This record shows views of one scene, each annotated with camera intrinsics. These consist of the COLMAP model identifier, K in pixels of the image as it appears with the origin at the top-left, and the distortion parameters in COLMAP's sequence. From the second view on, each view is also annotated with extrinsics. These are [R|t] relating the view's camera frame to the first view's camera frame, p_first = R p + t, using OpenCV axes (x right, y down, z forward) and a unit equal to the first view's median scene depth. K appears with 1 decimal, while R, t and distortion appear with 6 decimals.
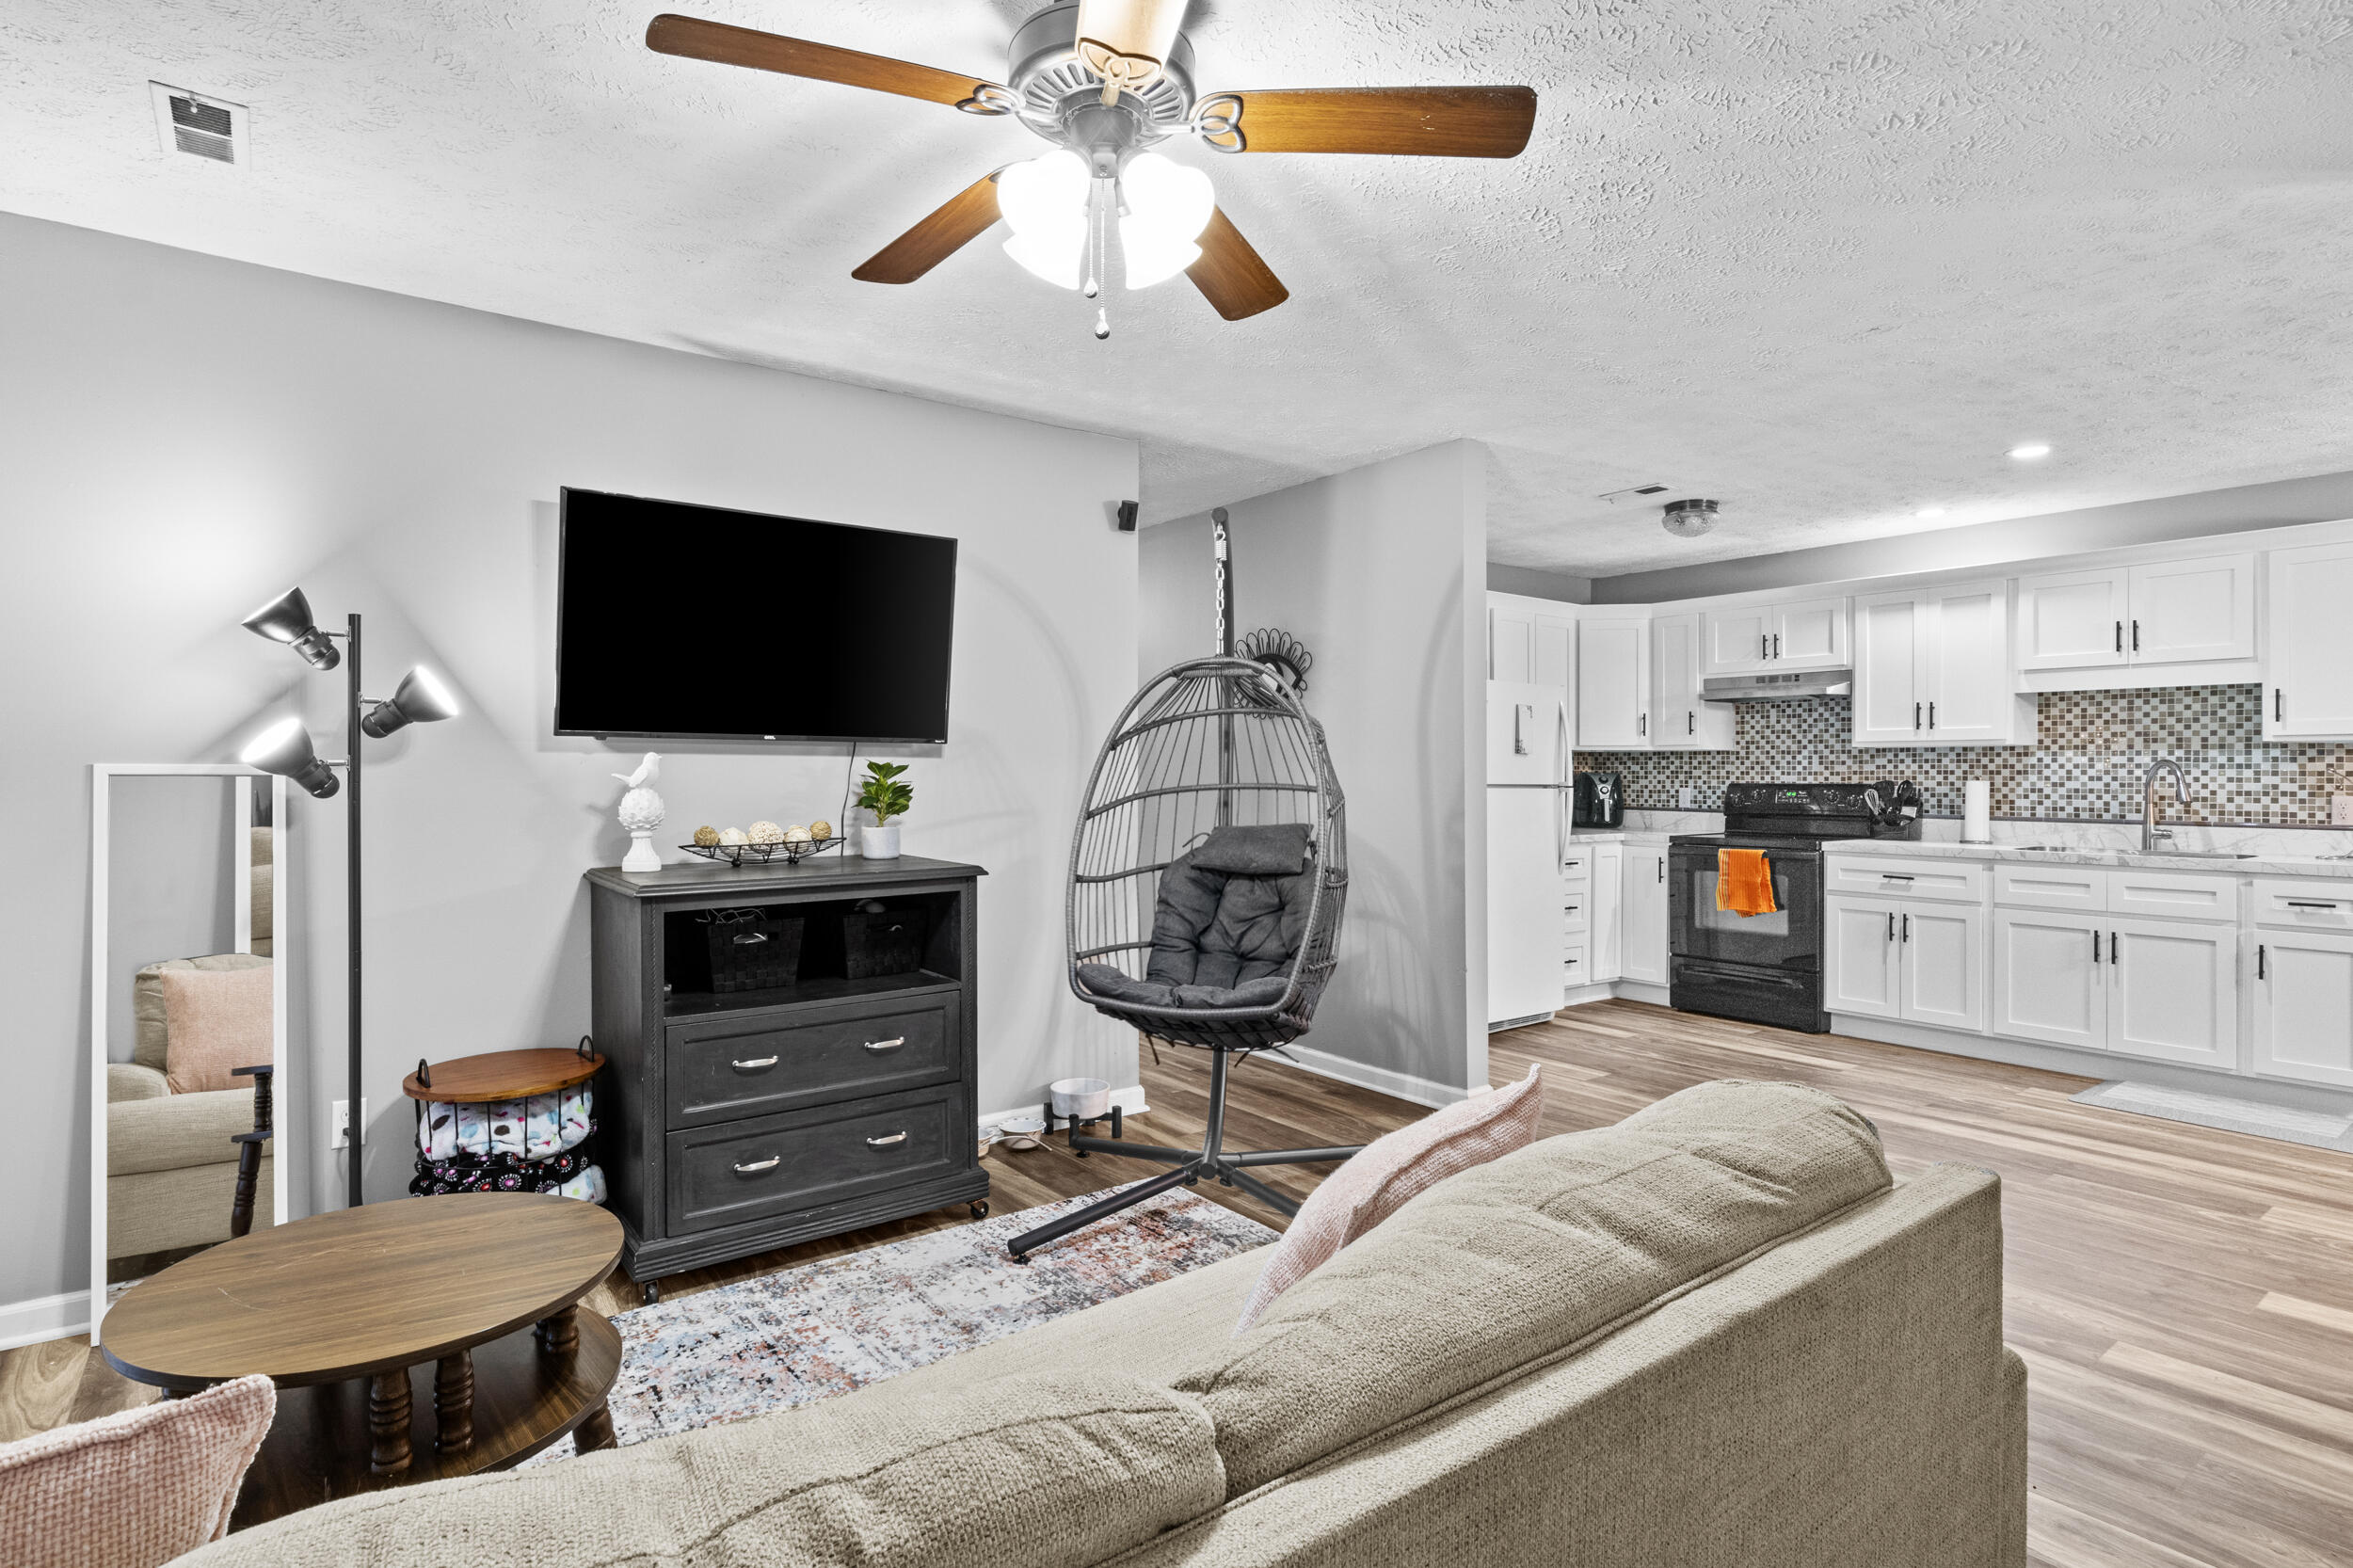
lens RADIAL K [[1189.7, 0, 1170.7], [0, 1189.7, 780.3], [0, 0, 1]] dist [-0.001343, -0.003729]
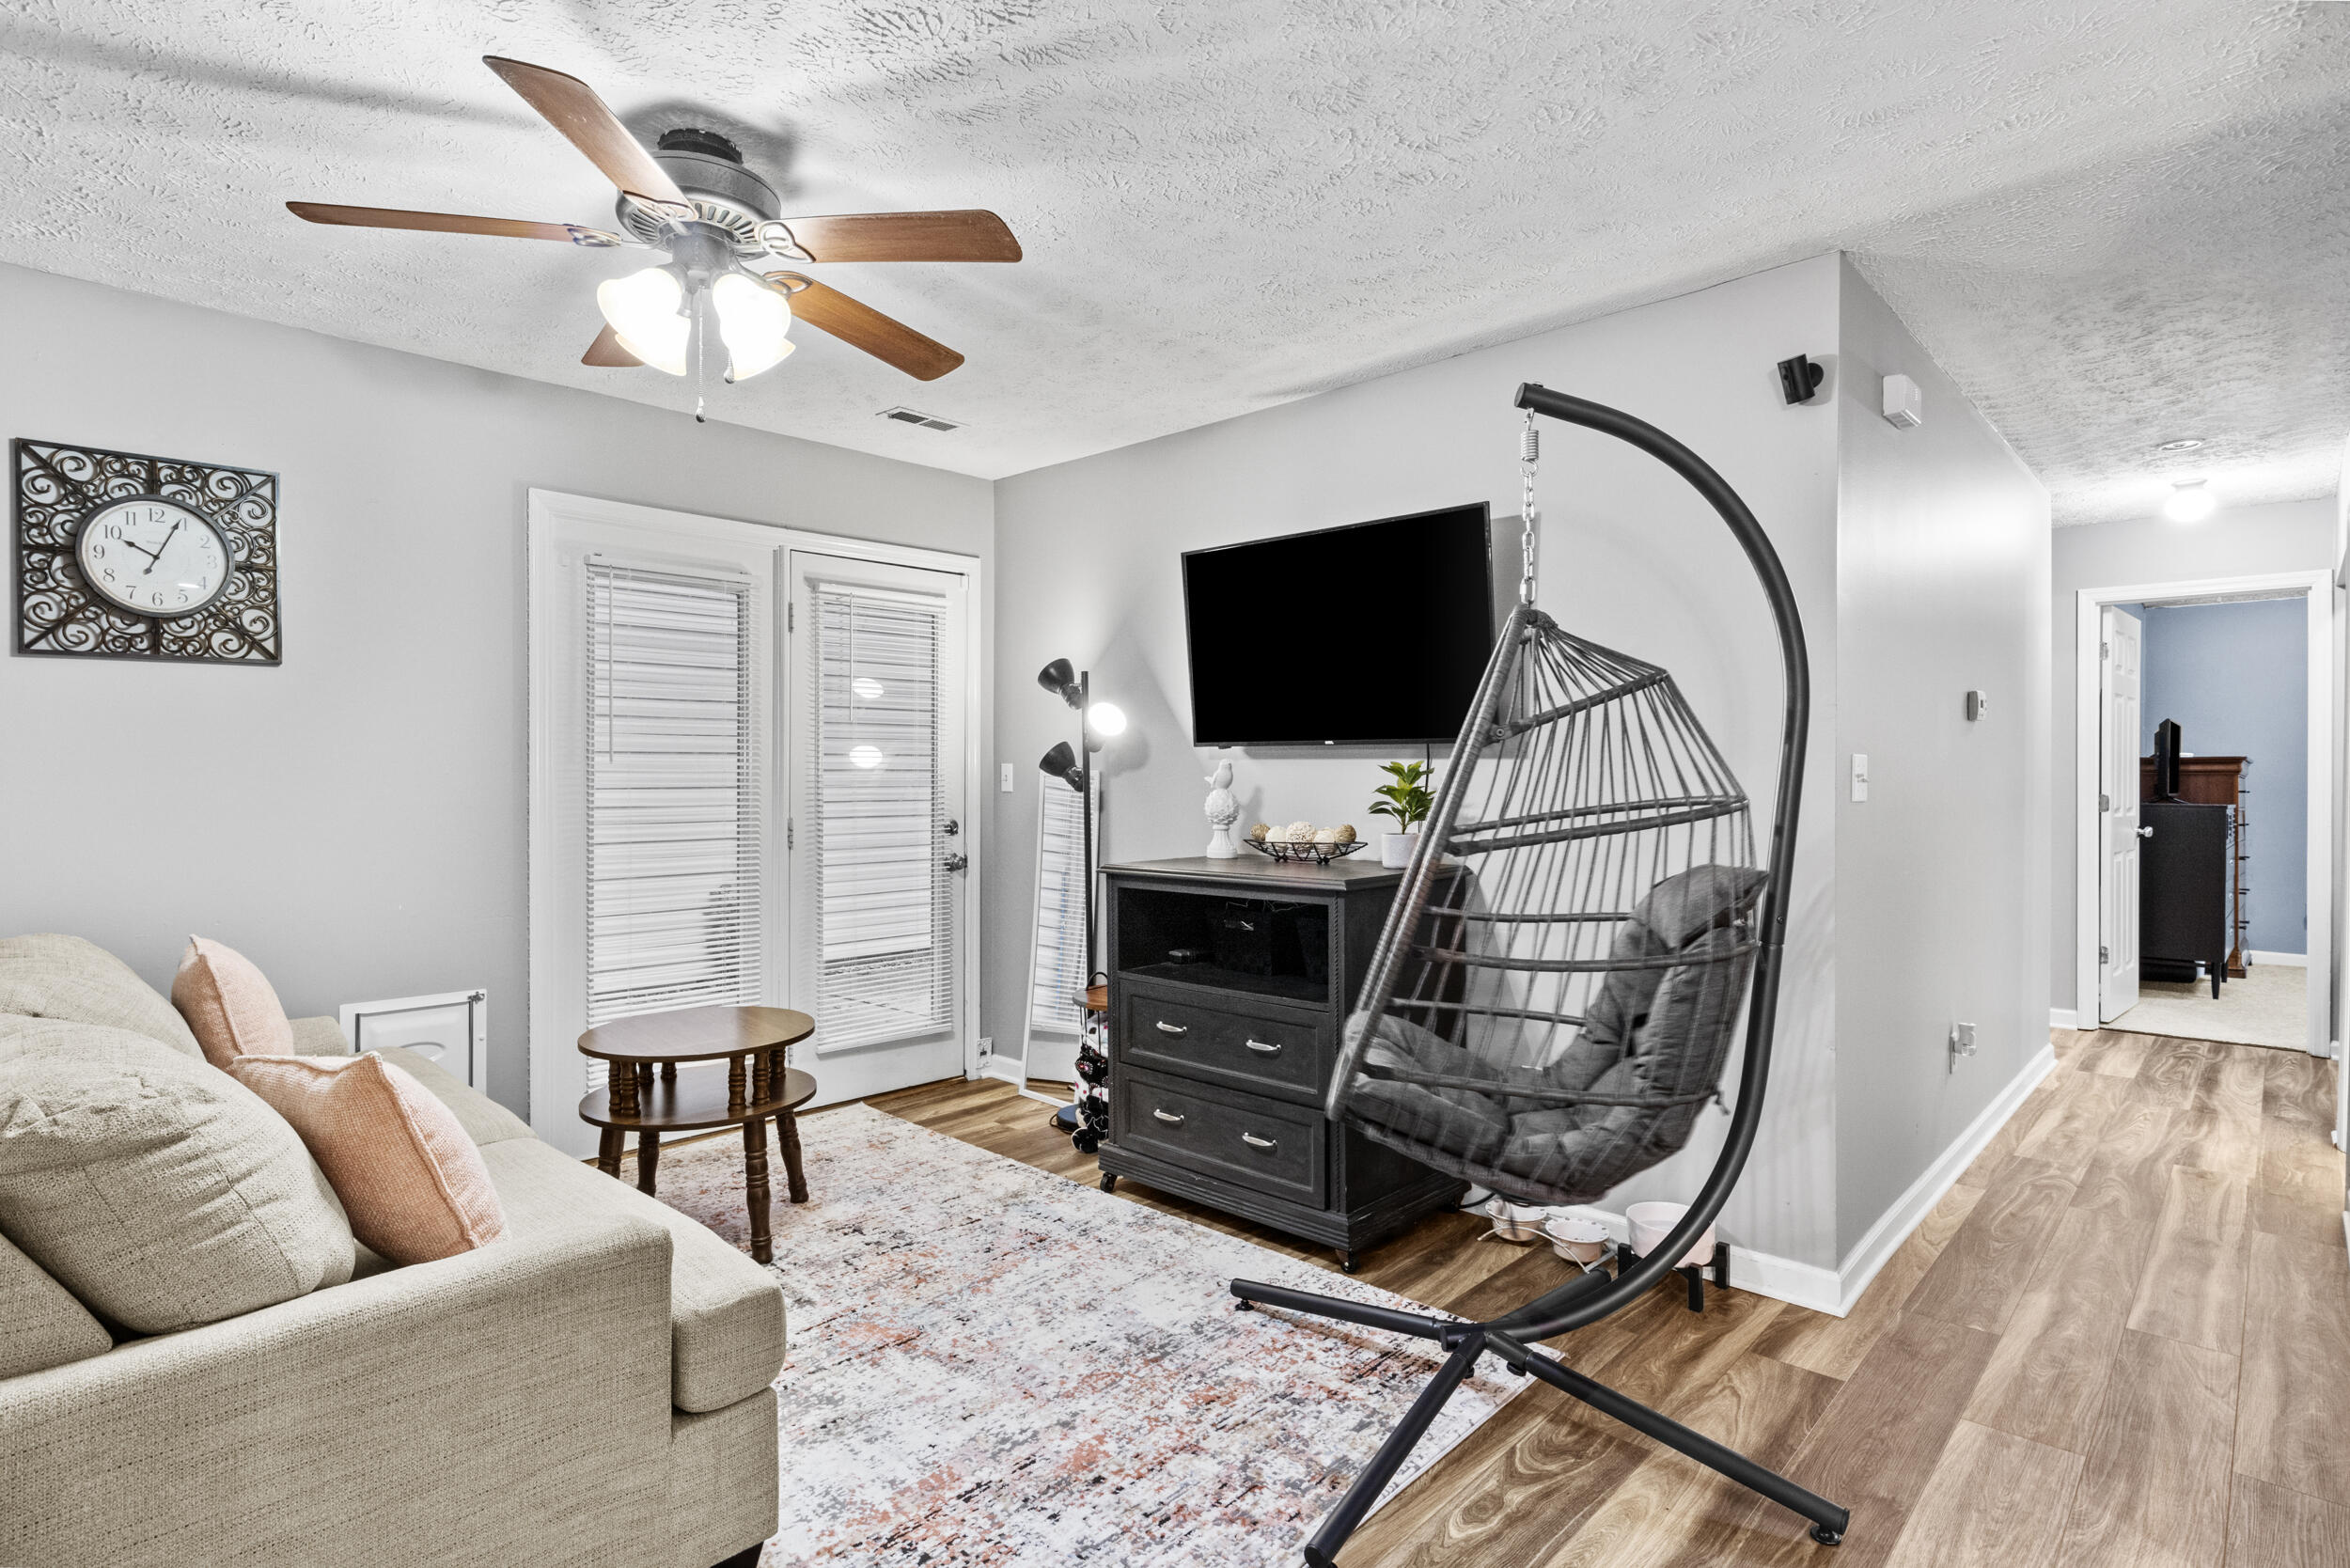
lens RADIAL K [[1188.2, 0, 1181.4], [0, 1188.2, 786.5], [0, 0, 1]] dist [-0.001343, -0.003729]
pose [[0.170065, 0.012125, -0.985358, 0.728029], [-0.006573, 0.999916, 0.011170, -0.008670], [0.985411, 0.004577, 0.170131, 0.752401]]
